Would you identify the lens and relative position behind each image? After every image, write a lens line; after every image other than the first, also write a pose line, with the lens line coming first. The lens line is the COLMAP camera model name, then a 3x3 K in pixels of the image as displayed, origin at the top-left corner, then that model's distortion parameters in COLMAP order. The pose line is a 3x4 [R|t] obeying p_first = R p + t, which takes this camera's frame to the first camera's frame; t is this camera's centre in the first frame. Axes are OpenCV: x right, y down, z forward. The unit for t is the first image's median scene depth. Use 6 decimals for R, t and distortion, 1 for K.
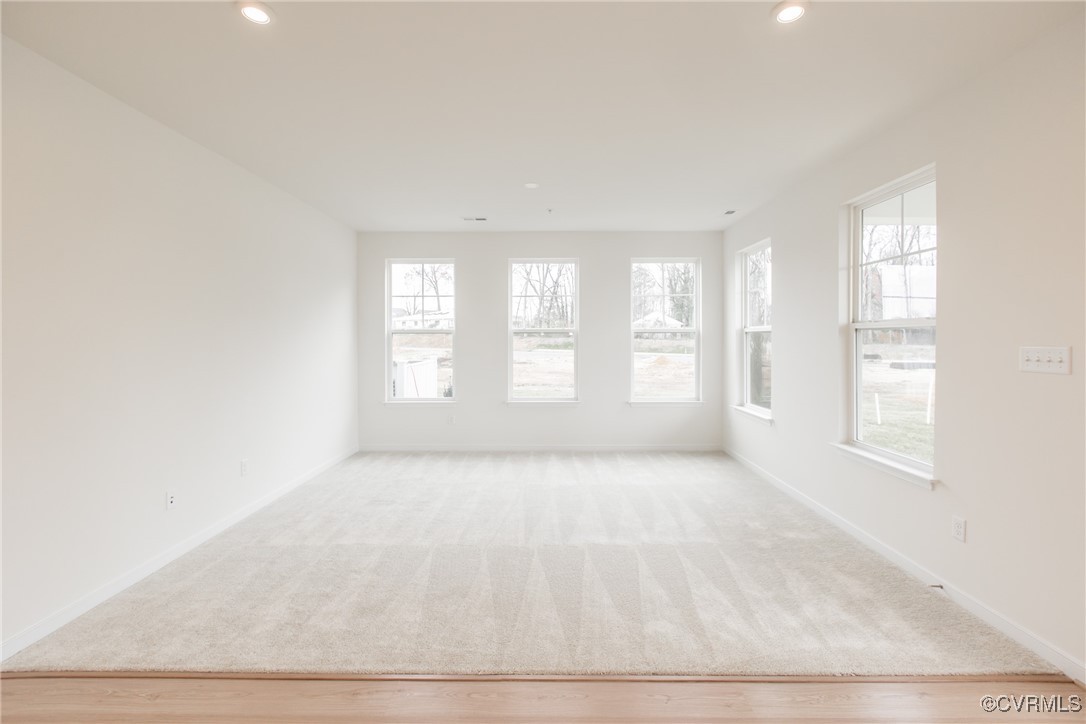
lens RADIAL K [[494.2, 0, 529.1], [0, 494.2, 343.3], [0, 0, 1]] dist [-0.001077, -0.000244]
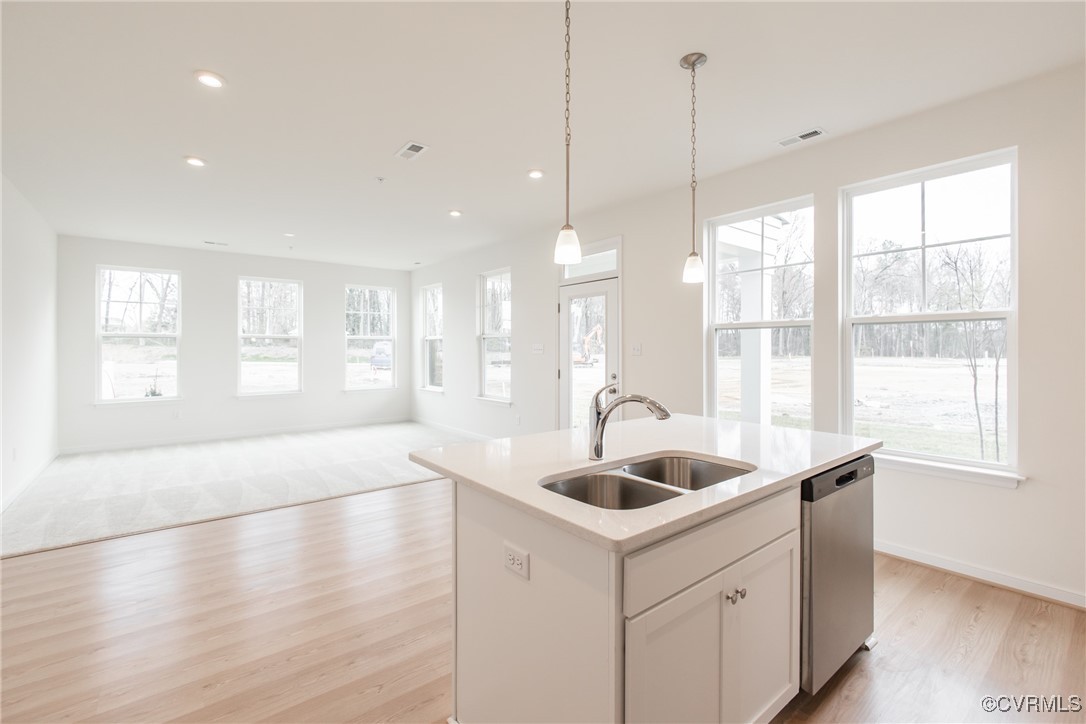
lens RADIAL K [[488.4, 0, 577.5], [0, 488.4, 347.7], [0, 0, 1]] dist [-0.009294, 0.000013]
pose [[0.735530, 0.001038, 0.677491, -0.246280], [0.006334, 0.999945, -0.008408, 0.018324], [-0.677463, 0.010476, 0.735483, -0.440941]]
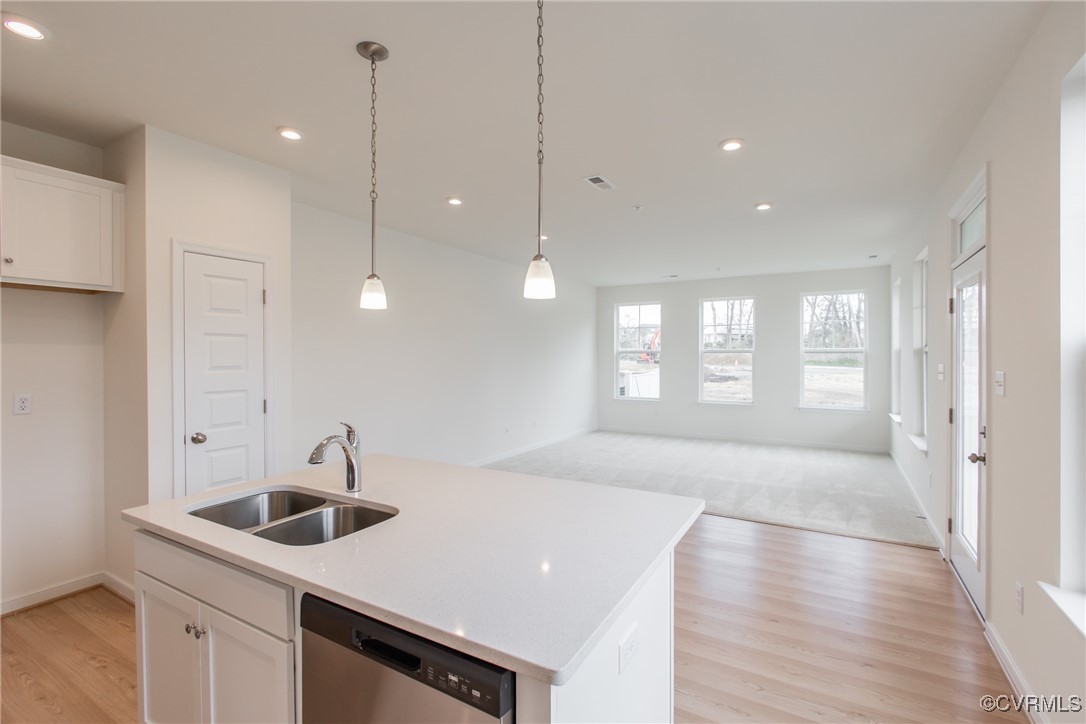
lens RADIAL K [[489.4, 0, 534.9], [0, 489.4, 356.5], [0, 0, 1]] dist [-0.001965, -0.000084]
pose [[0.873131, 0.002517, -0.487479, 0.237950], [-0.004474, 0.999986, -0.002851, -0.004351], [0.487465, 0.004670, 0.873130, -0.449909]]
